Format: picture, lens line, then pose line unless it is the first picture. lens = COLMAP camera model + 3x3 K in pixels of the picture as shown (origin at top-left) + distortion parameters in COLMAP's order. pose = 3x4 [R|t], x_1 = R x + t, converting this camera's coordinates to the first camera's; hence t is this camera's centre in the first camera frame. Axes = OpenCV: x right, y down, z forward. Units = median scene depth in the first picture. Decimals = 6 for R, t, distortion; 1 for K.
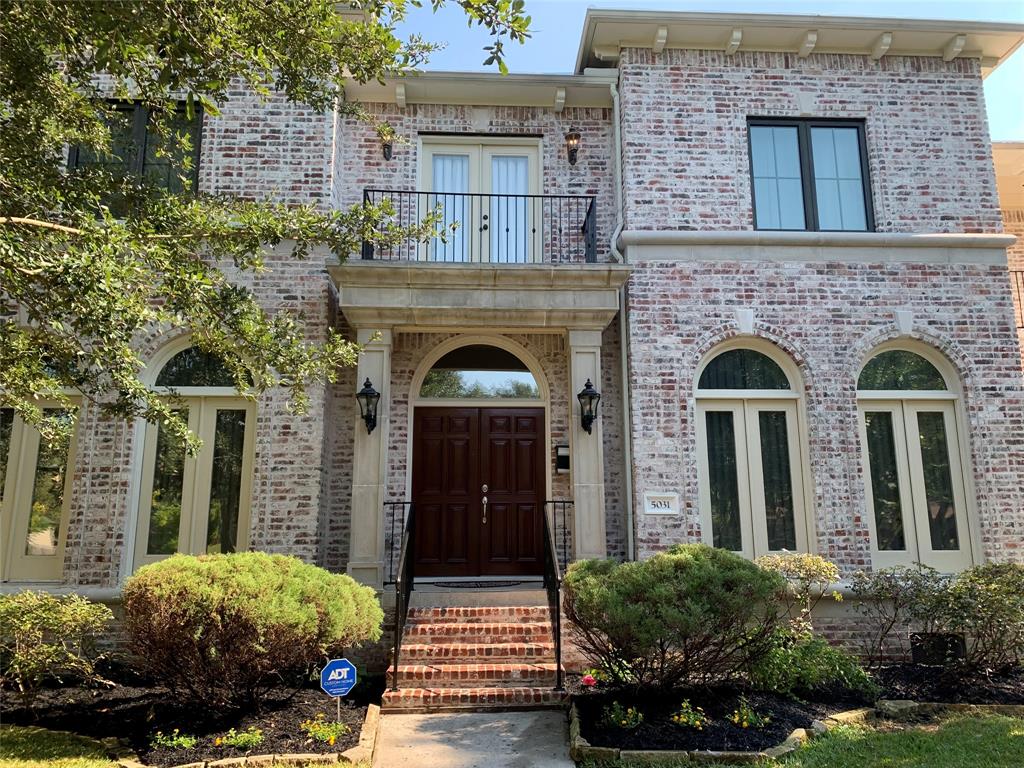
lens RADIAL K [[777.7, 0, 512.0], [0, 777.7, 384.0], [0, 0, 1]] dist [0.062639, -0.084706]
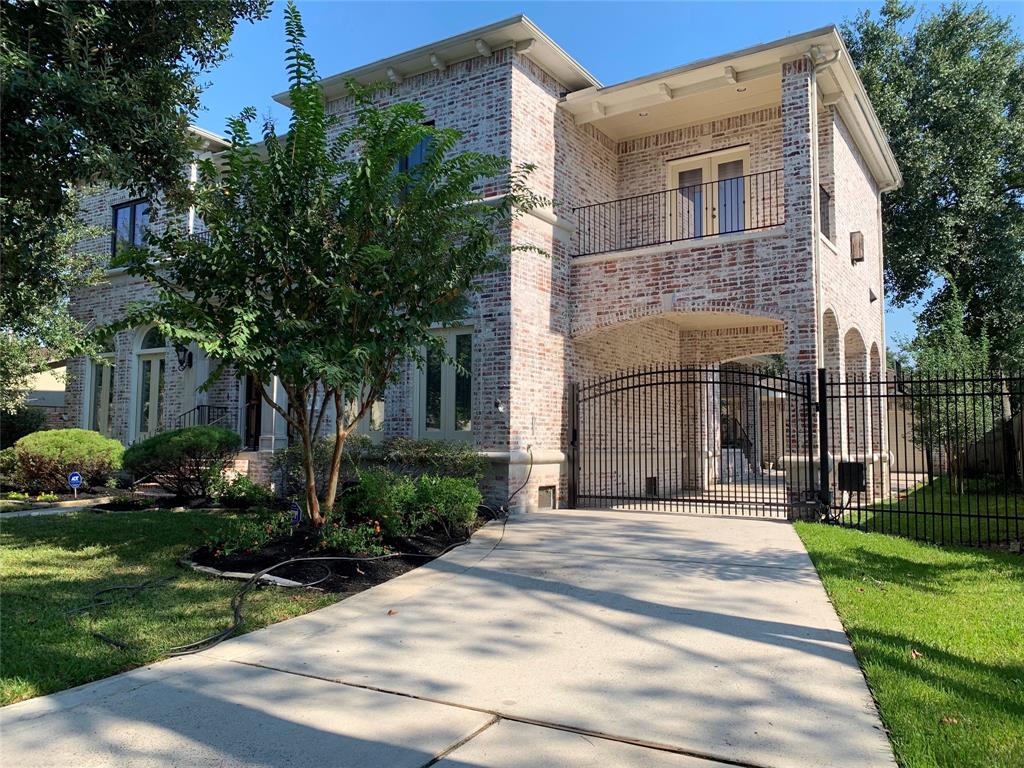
lens RADIAL K [[777.7, 0, 512.0], [0, 777.7, 384.0], [0, 0, 1]] dist [0.062639, -0.084706]
pose [[0.818559, -0.031291, -0.573570, 1.449516], [0.107129, 0.989313, 0.098915, -0.005842], [0.564345, -0.142414, 0.813162, -0.101801]]
